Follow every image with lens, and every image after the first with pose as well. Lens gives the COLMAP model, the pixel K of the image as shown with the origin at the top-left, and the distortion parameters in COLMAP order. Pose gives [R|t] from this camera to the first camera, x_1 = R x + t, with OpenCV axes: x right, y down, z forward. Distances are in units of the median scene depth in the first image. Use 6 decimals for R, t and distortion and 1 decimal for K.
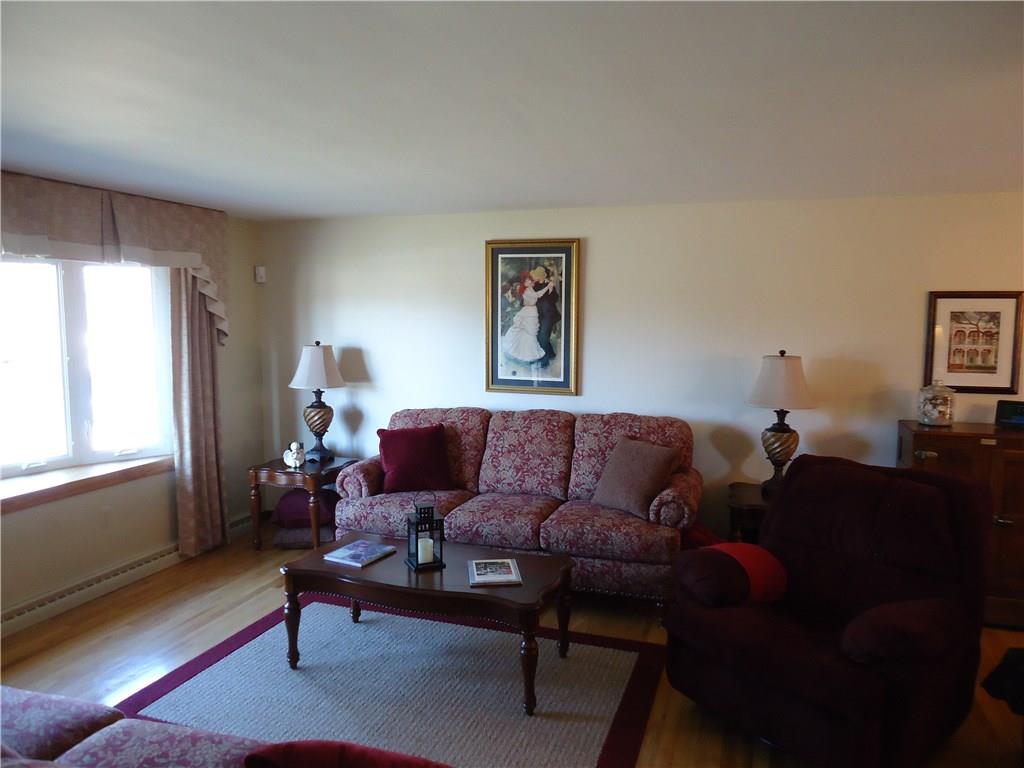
lens RADIAL K [[742.1, 0, 510.6], [0, 742.1, 385.4], [0, 0, 1]] dist [-0.020770, 0.024118]
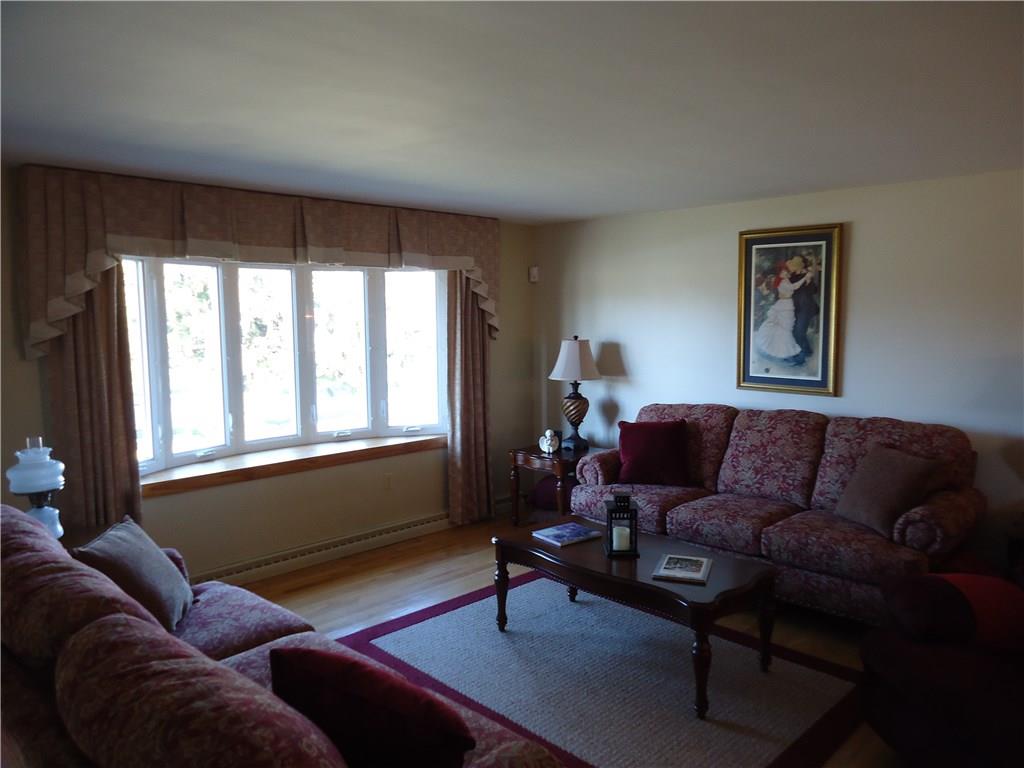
lens RADIAL K [[742.1, 0, 511.7], [0, 742.1, 386.6], [0, 0, 1]] dist [-0.020770, 0.024118]
pose [[0.896859, 0.034177, -0.440995, 0.140996], [-0.033592, 0.999394, 0.009135, 0.006879], [0.441040, 0.006621, 0.897463, 0.011759]]
